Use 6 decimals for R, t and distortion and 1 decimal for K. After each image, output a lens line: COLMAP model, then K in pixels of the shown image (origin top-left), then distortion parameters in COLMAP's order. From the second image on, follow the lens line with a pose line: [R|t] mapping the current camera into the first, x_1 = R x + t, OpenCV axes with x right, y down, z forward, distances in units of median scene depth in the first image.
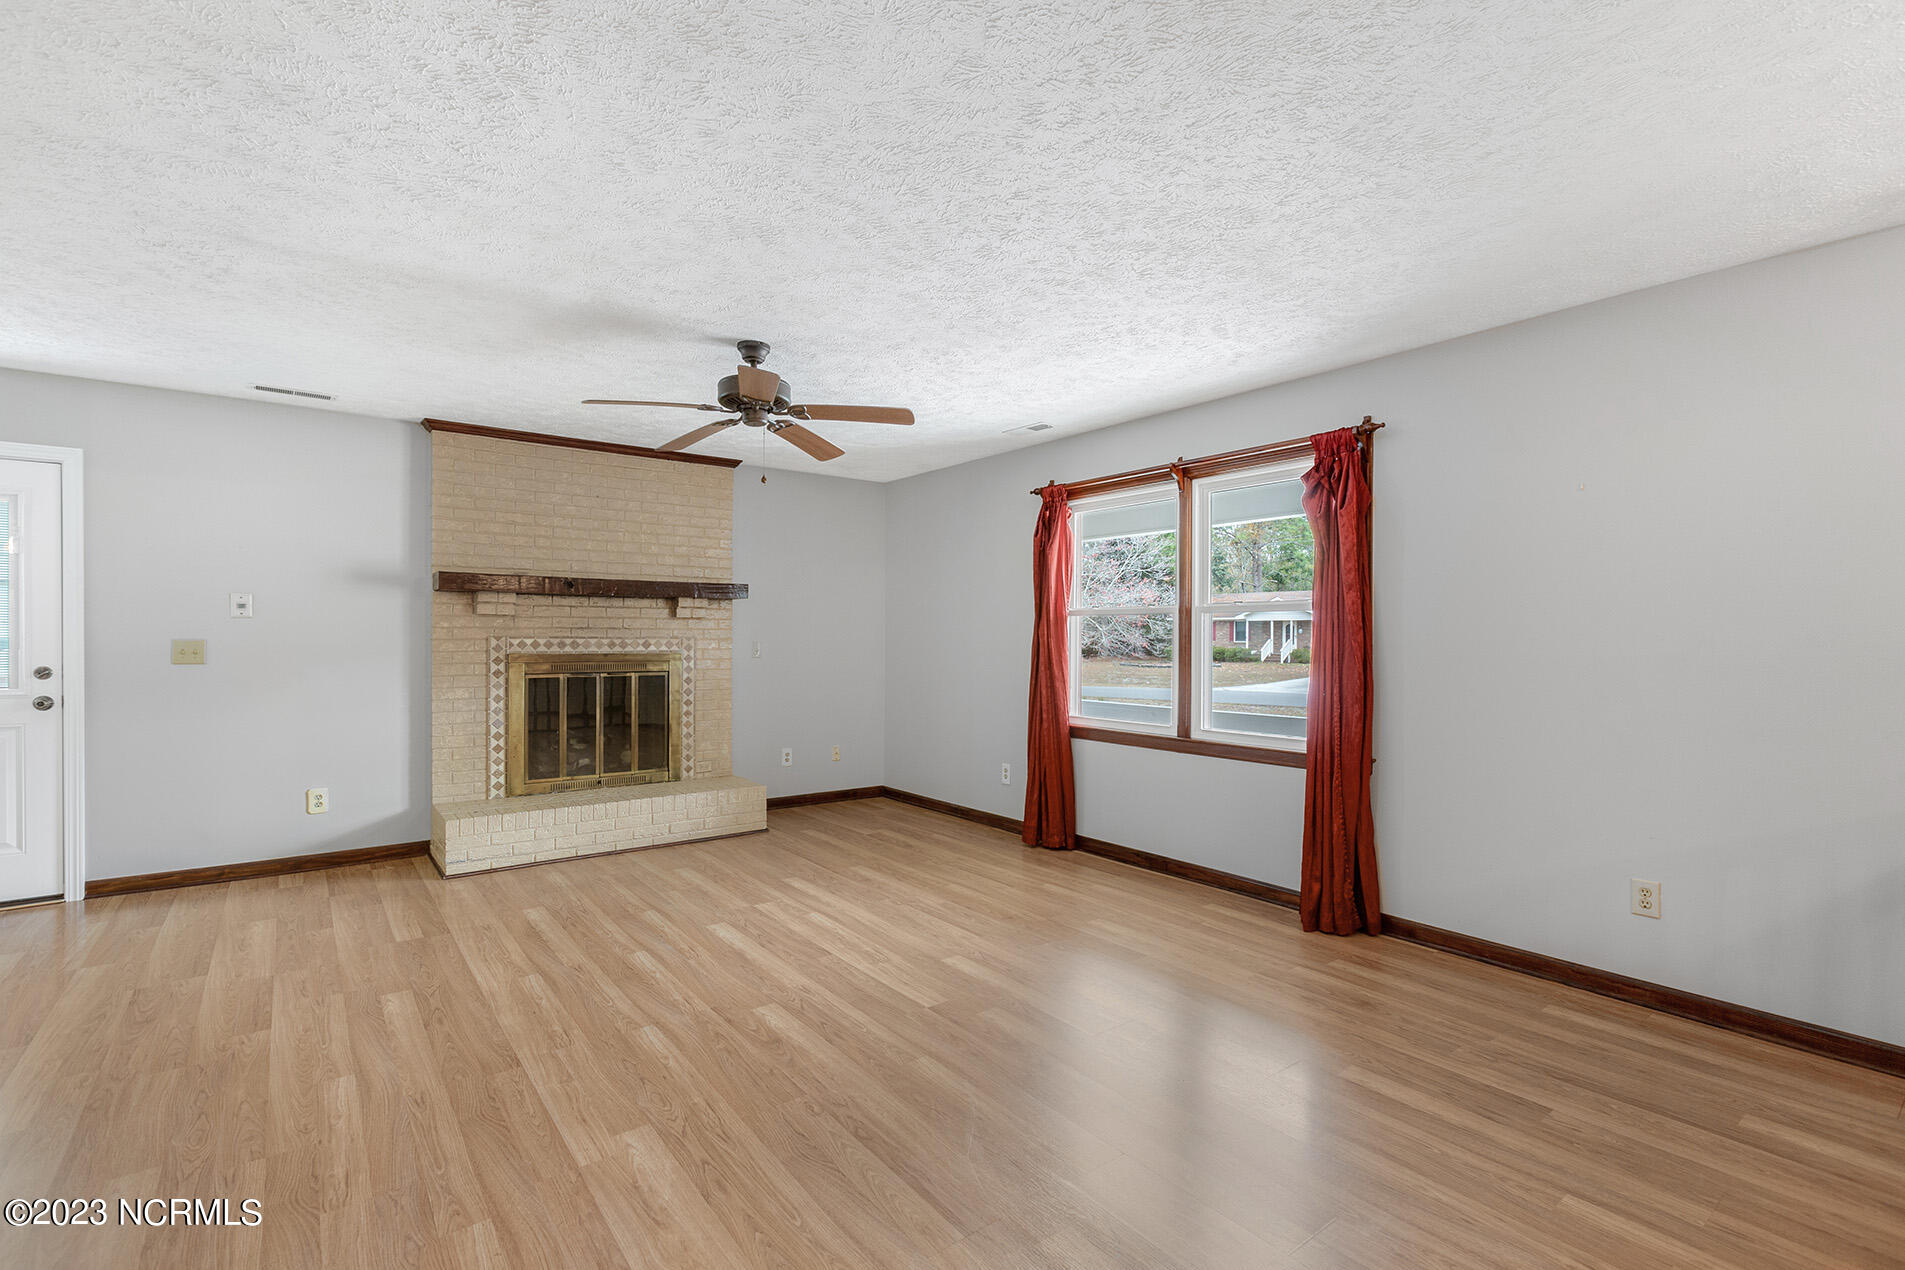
lens RADIAL K [[854.4, 0, 948.0], [0, 854.4, 639.0], [0, 0, 1]] dist [0.000063, -0.000716]
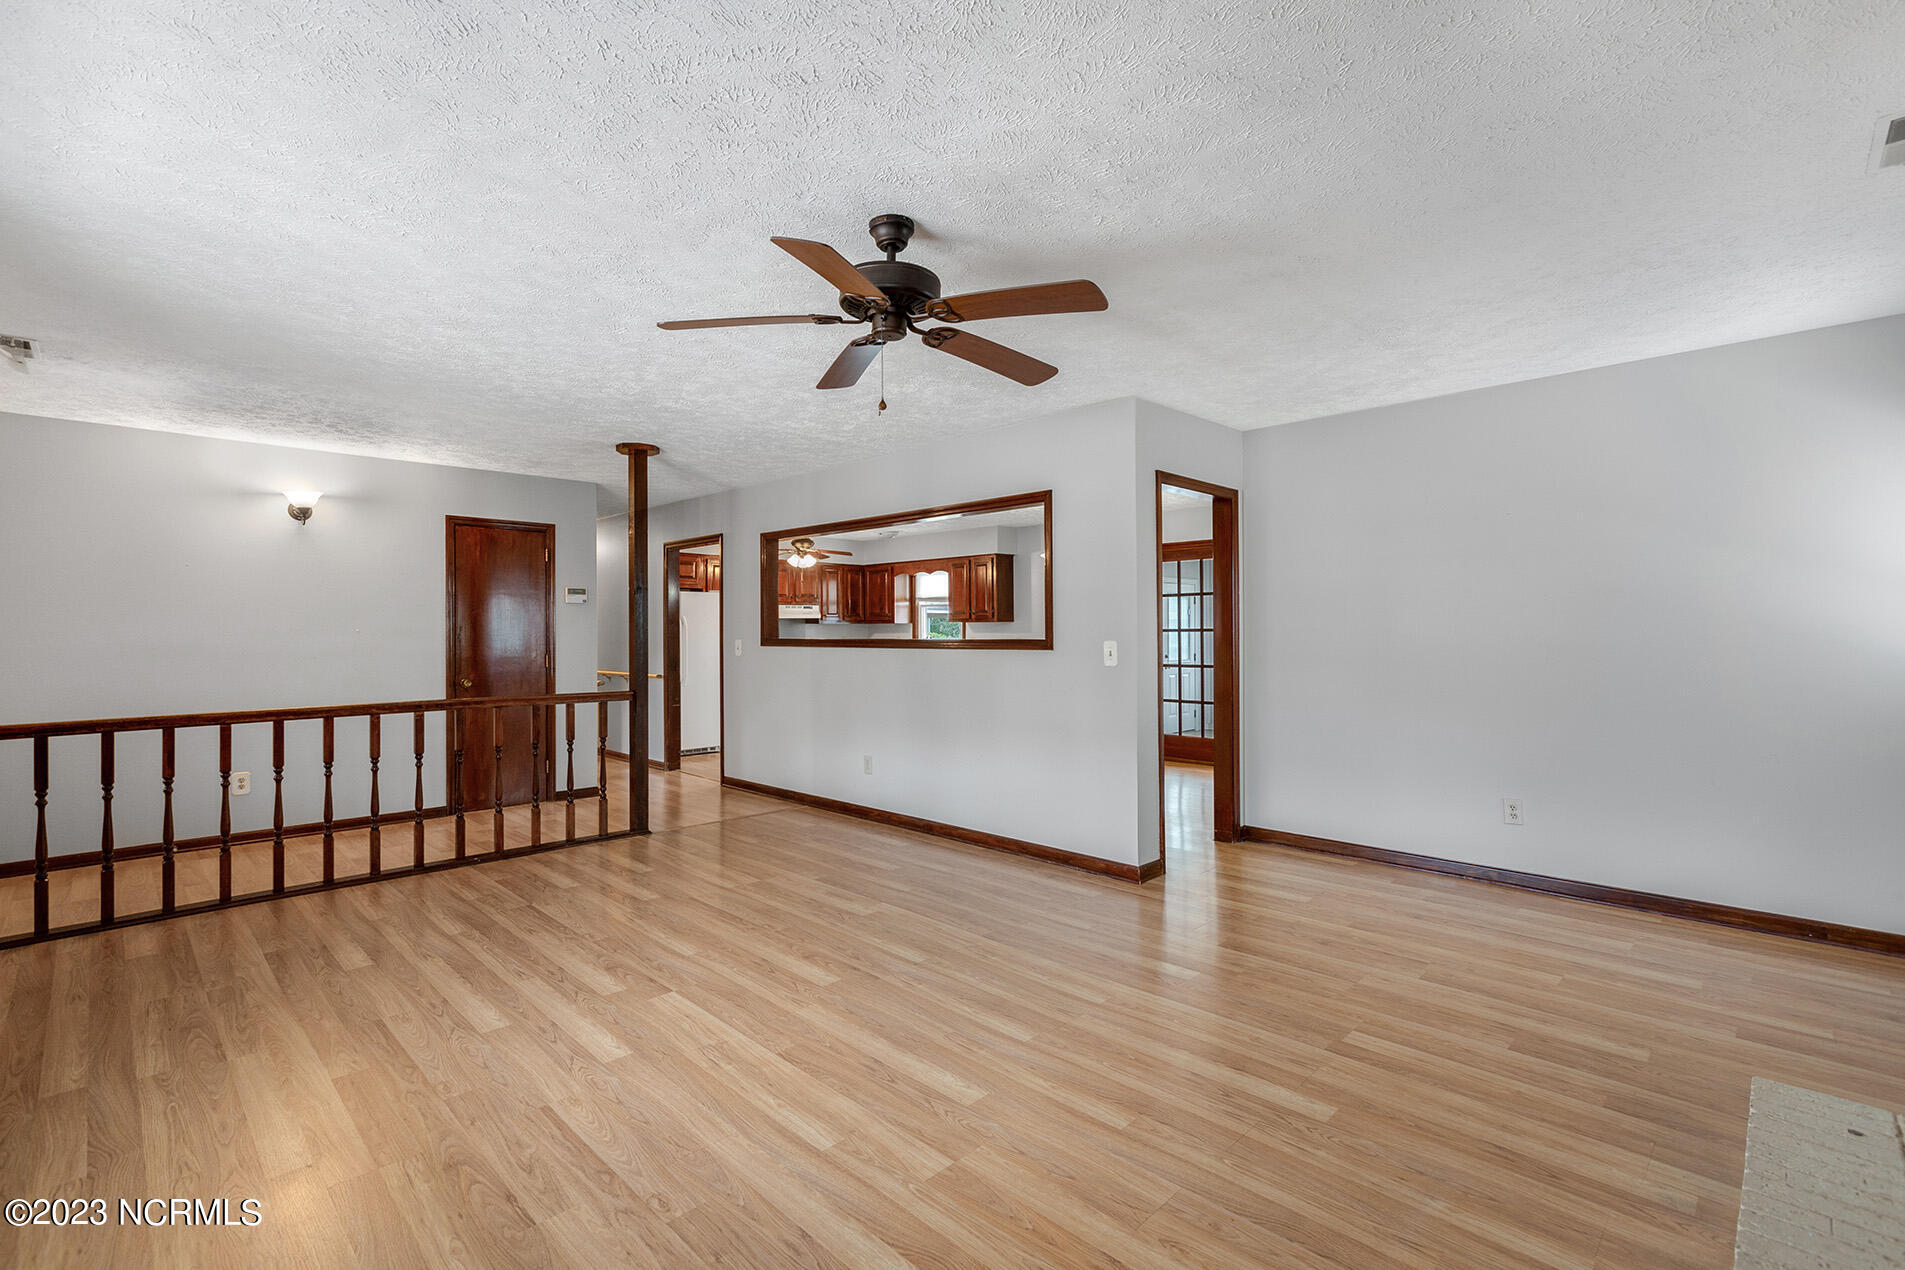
lens RADIAL K [[848.9, 0, 950.1], [0, 848.9, 631.9], [0, 0, 1]] dist [0.000852, -0.000444]
pose [[-0.990095, 0.001683, -0.140388, -0.153139], [0.001906, 0.999997, -0.001452, -0.004464], [0.140385, -0.001705, -0.990095, 1.482212]]
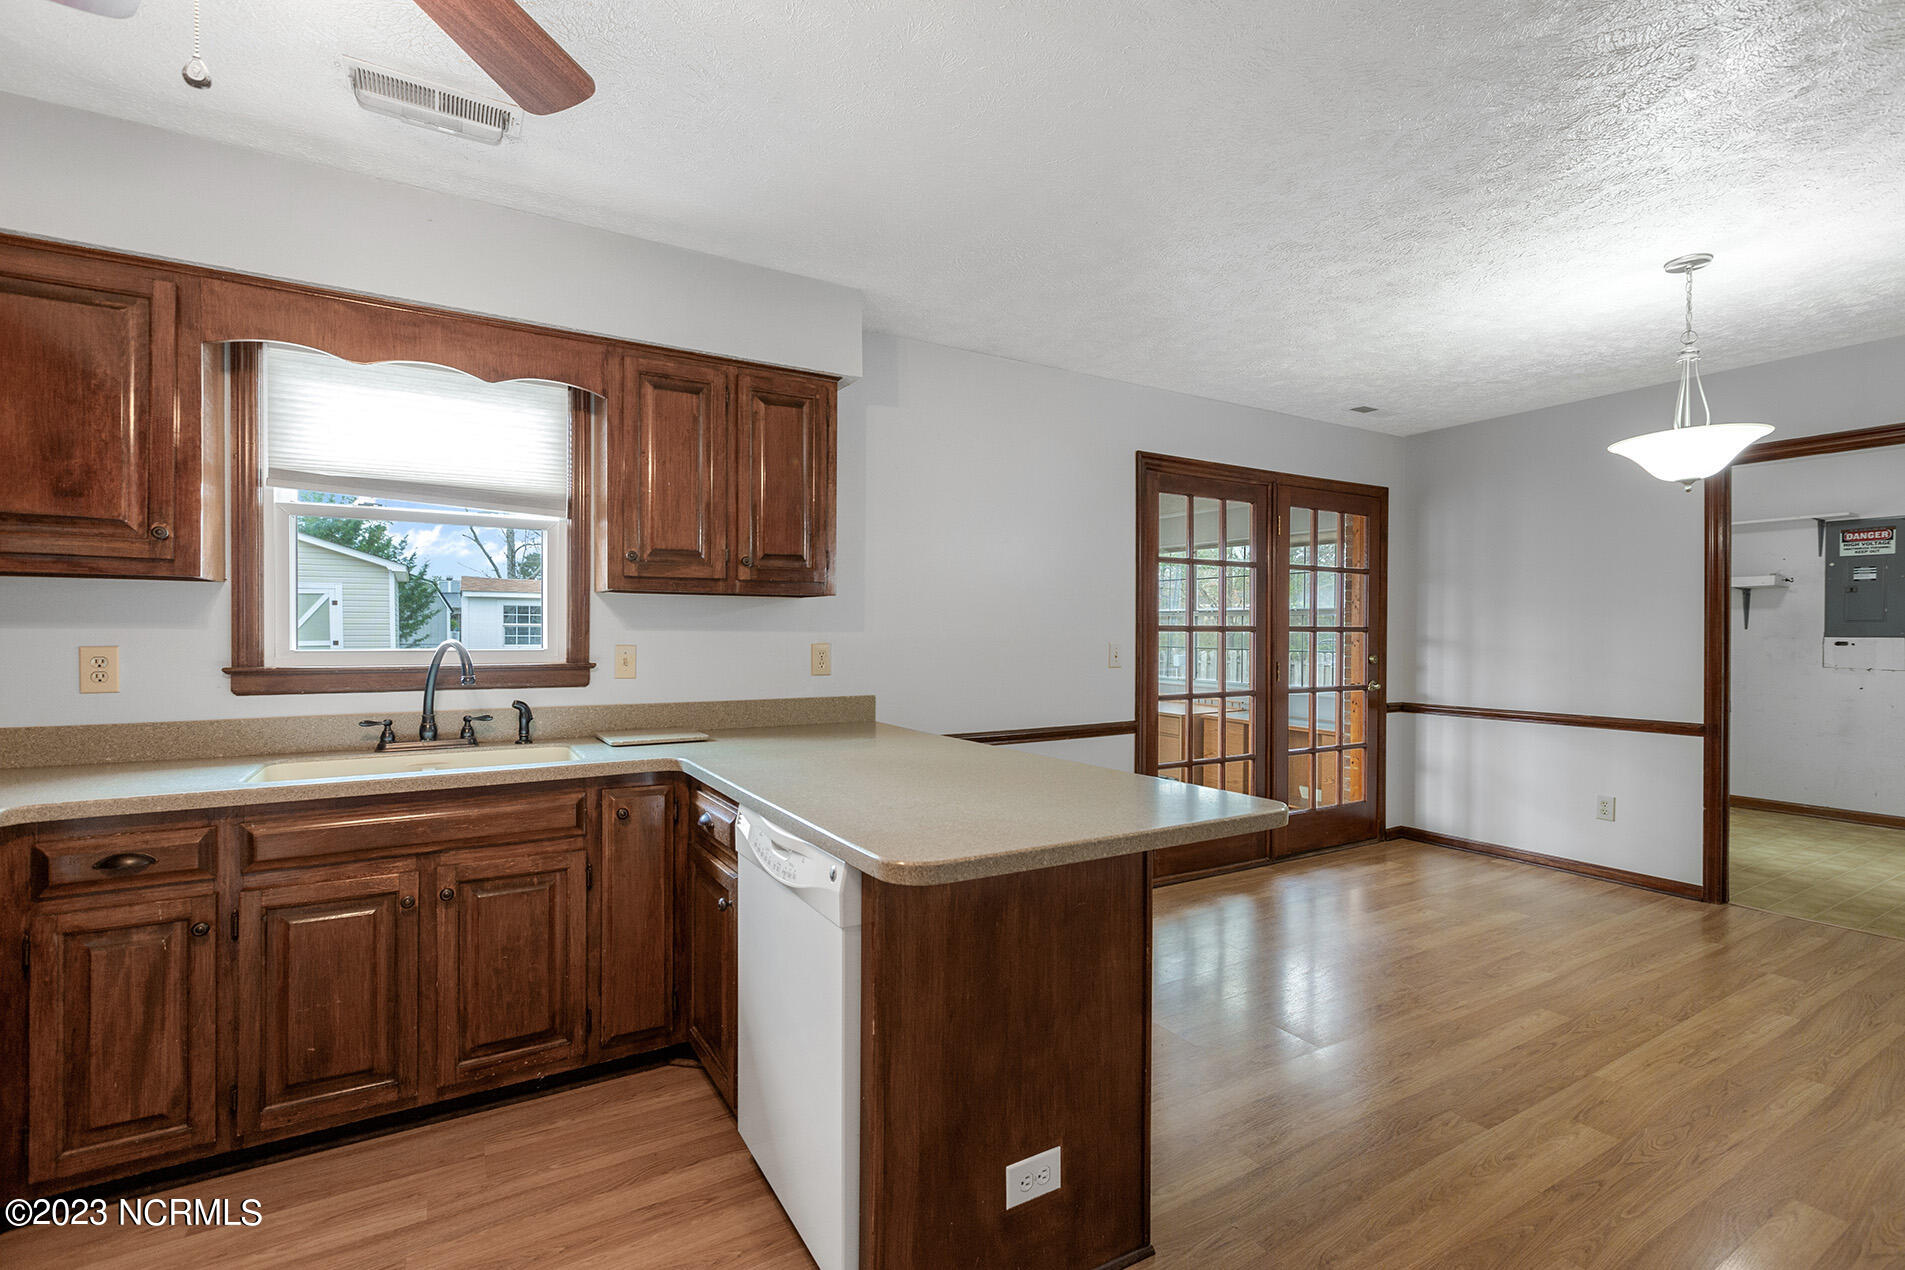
lens RADIAL K [[854.4, 0, 948.0], [0, 854.4, 639.0], [0, 0, 1]] dist [0.000063, -0.000716]
pose [[-0.111414, 0.006982, -0.993750, 0.120420], [-0.004559, 0.999961, 0.007537, -0.003860], [0.993764, 0.005371, -0.111378, -0.671660]]
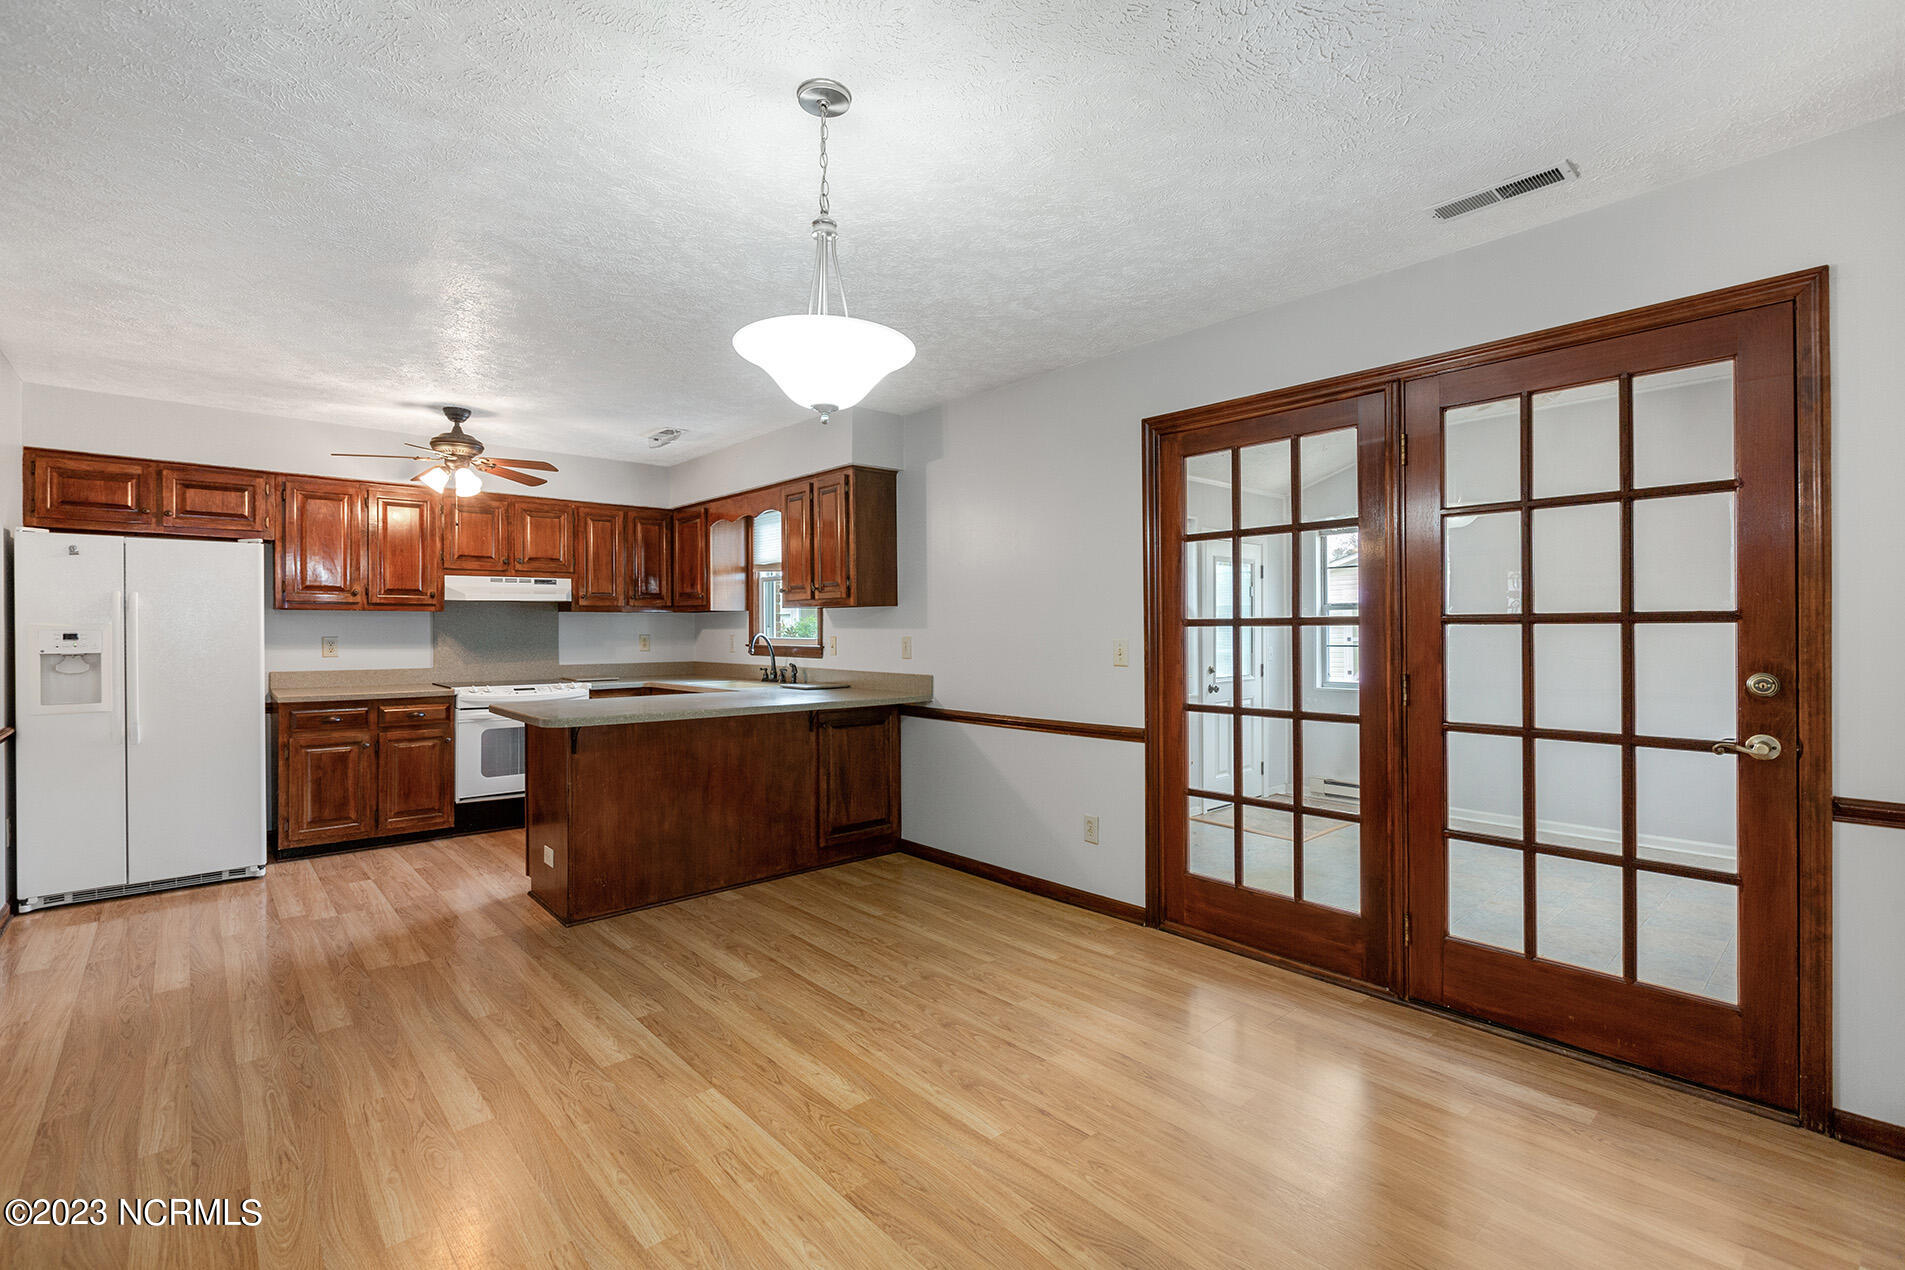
lens RADIAL K [[848.9, 0, 950.1], [0, 848.9, 631.9], [0, 0, 1]] dist [0.000852, -0.000444]
pose [[-0.996593, 0.002009, -0.082454, -0.649563], [0.001748, 0.999993, 0.003242, -0.003588], [0.082460, 0.003087, -0.996590, 0.310821]]
